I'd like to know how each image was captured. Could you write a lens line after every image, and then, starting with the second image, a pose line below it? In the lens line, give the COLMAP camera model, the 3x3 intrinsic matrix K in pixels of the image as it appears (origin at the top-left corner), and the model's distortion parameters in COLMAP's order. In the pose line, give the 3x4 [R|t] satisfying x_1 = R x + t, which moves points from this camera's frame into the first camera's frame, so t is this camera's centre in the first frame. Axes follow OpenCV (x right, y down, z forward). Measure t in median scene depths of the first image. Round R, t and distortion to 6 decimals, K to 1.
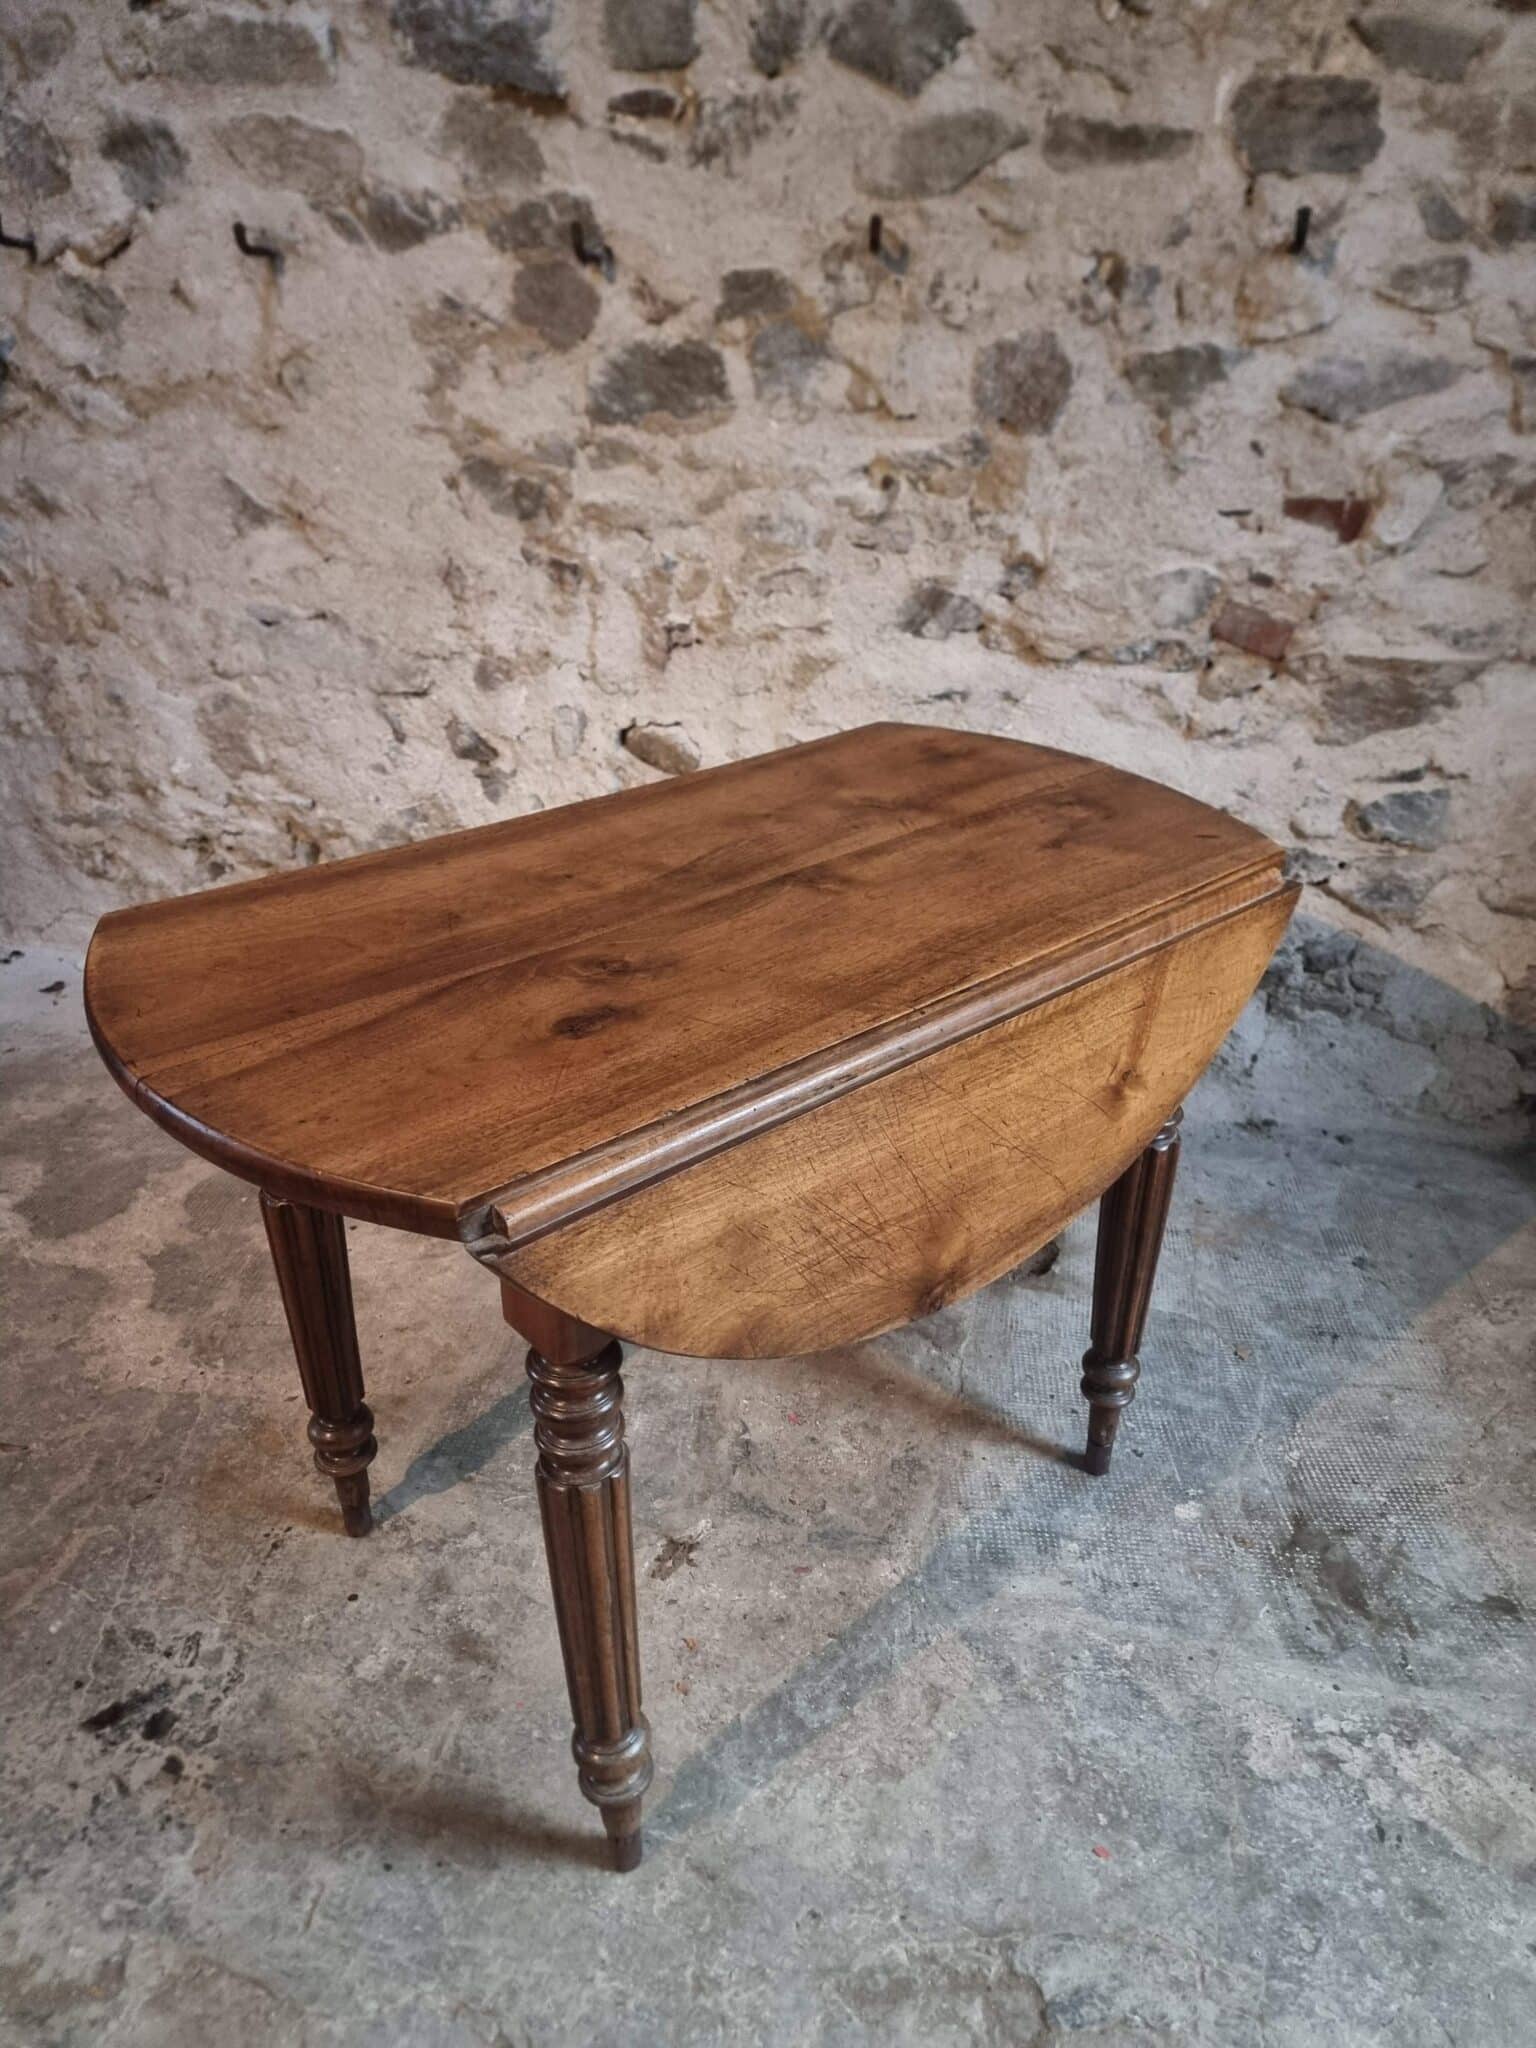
lens RADIAL K [[1424.8, 0, 747.9], [0, 1424.8, 1047.0], [0, 0, 1]] dist [0.056840, -0.059580]
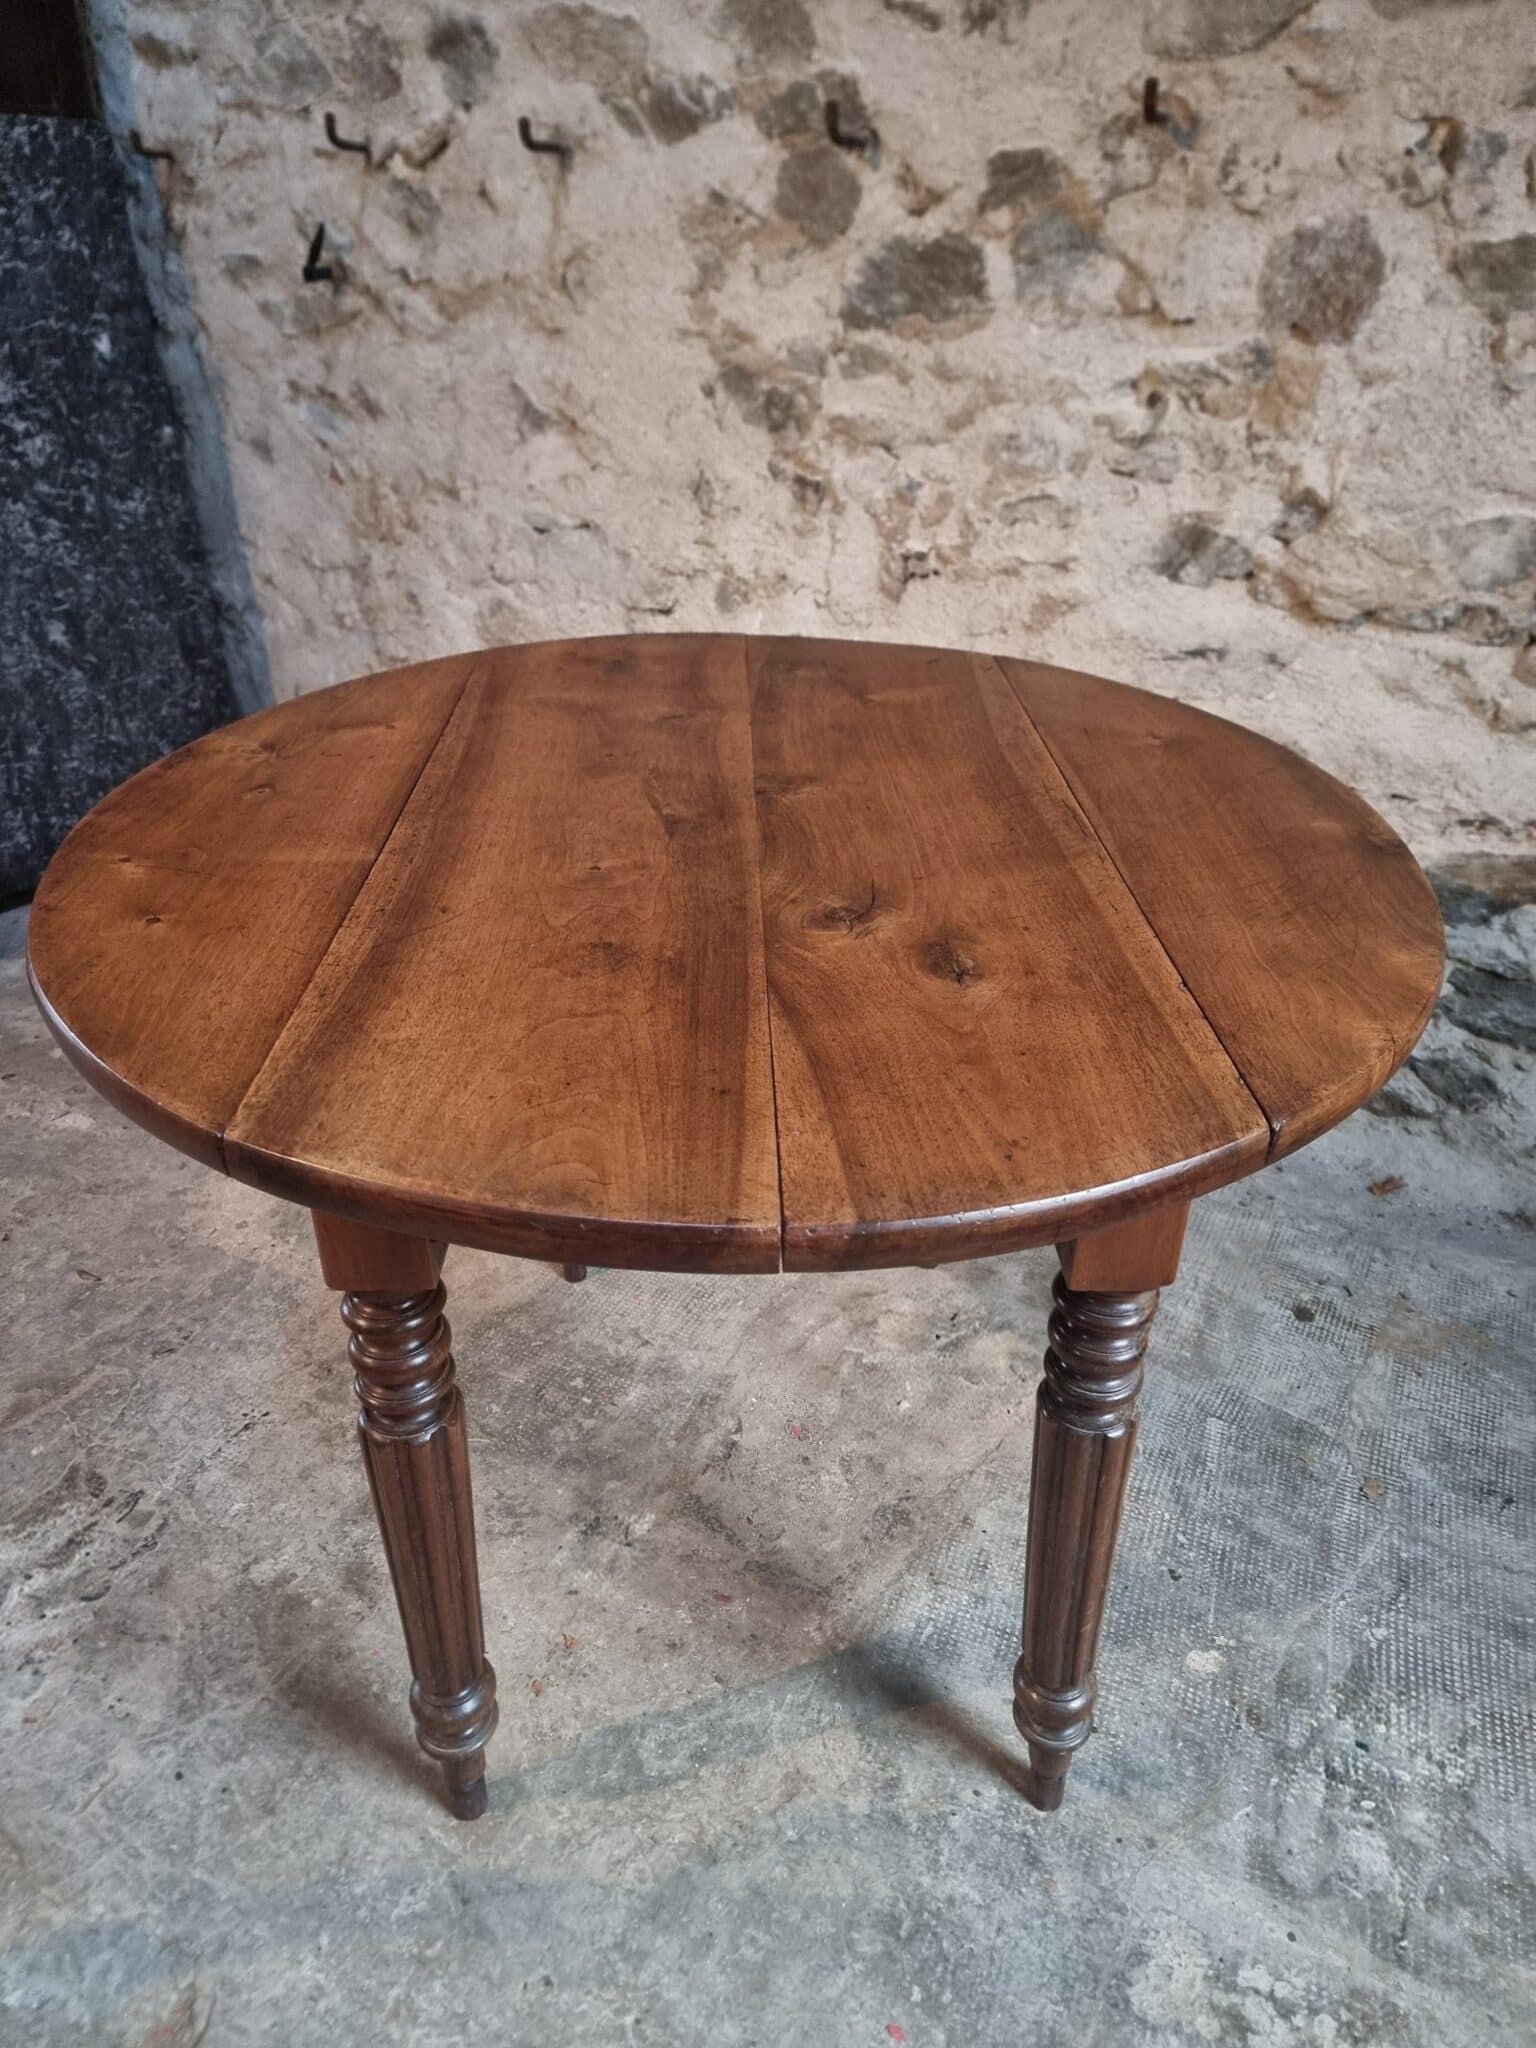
lens RADIAL K [[1425.0, 0, 757.8], [0, 1425.0, 1026.6], [0, 0, 1]] dist [0.054475, -0.055017]
pose [[0.939228, 0.161212, -0.303086, 0.195236], [-0.155534, 0.986896, 0.042949, -0.021669], [0.306038, 0.006802, 0.951995, 0.107131]]
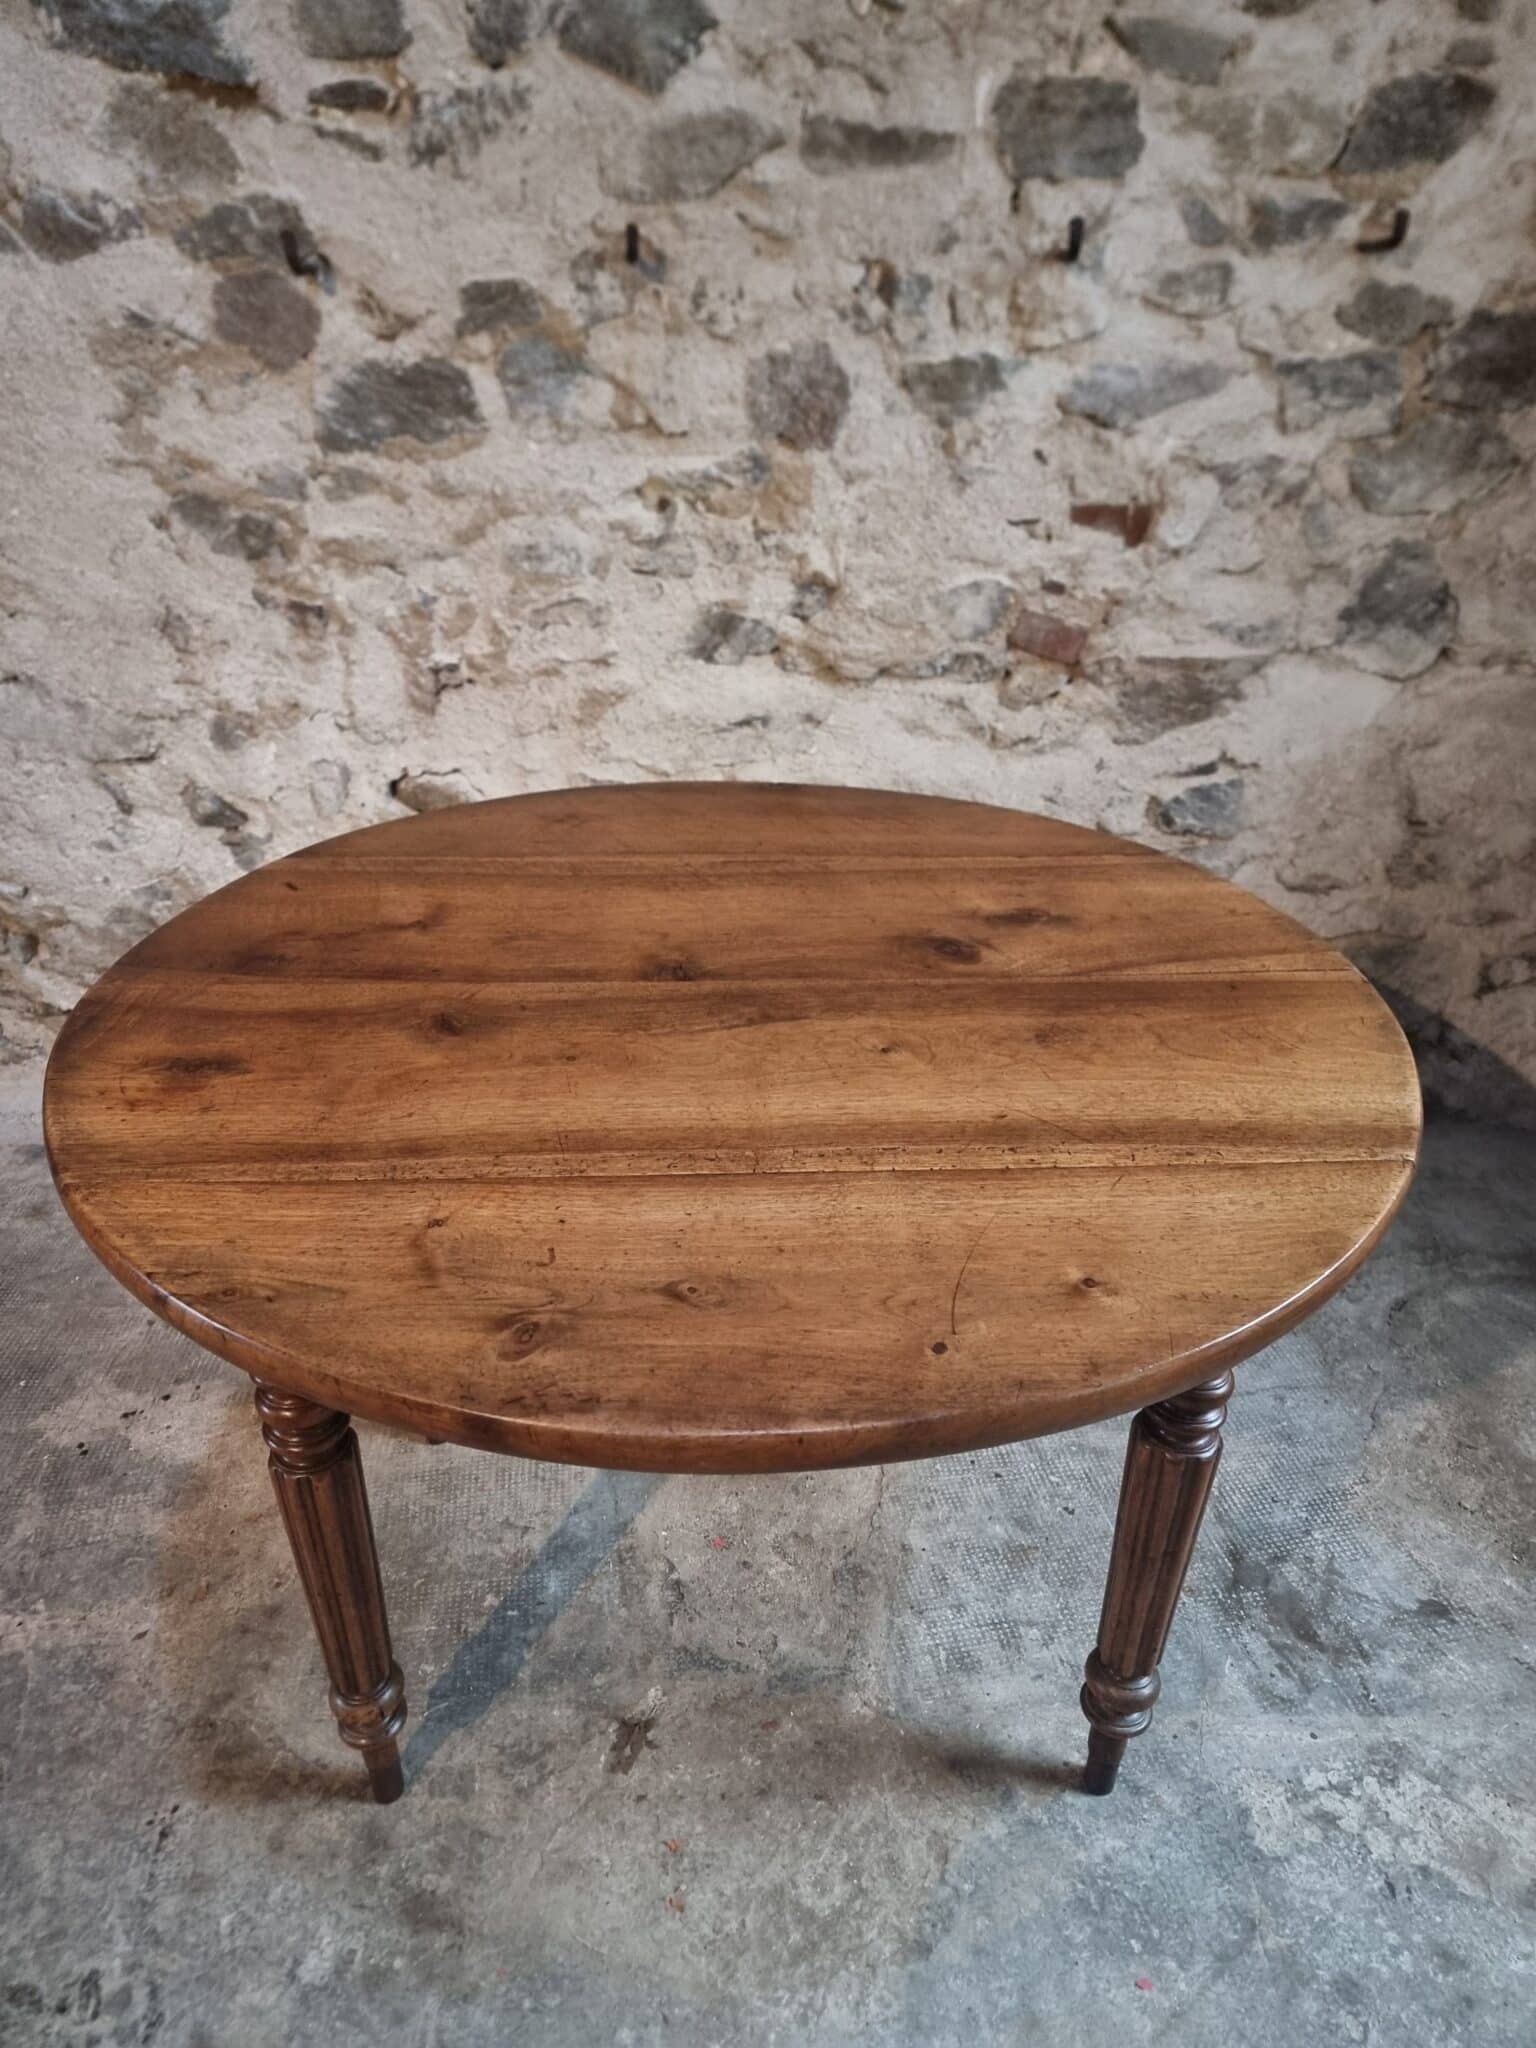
lens RADIAL K [[1443.7, 0, 761.2], [0, 1443.7, 1018.5], [0, 0, 1]] dist [0.060232, -0.063128]
pose [[0.971538, -0.124381, 0.201600, -0.072603], [0.118745, 0.992124, 0.039865, -0.091790], [-0.204971, -0.014791, 0.978656, 0.059338]]
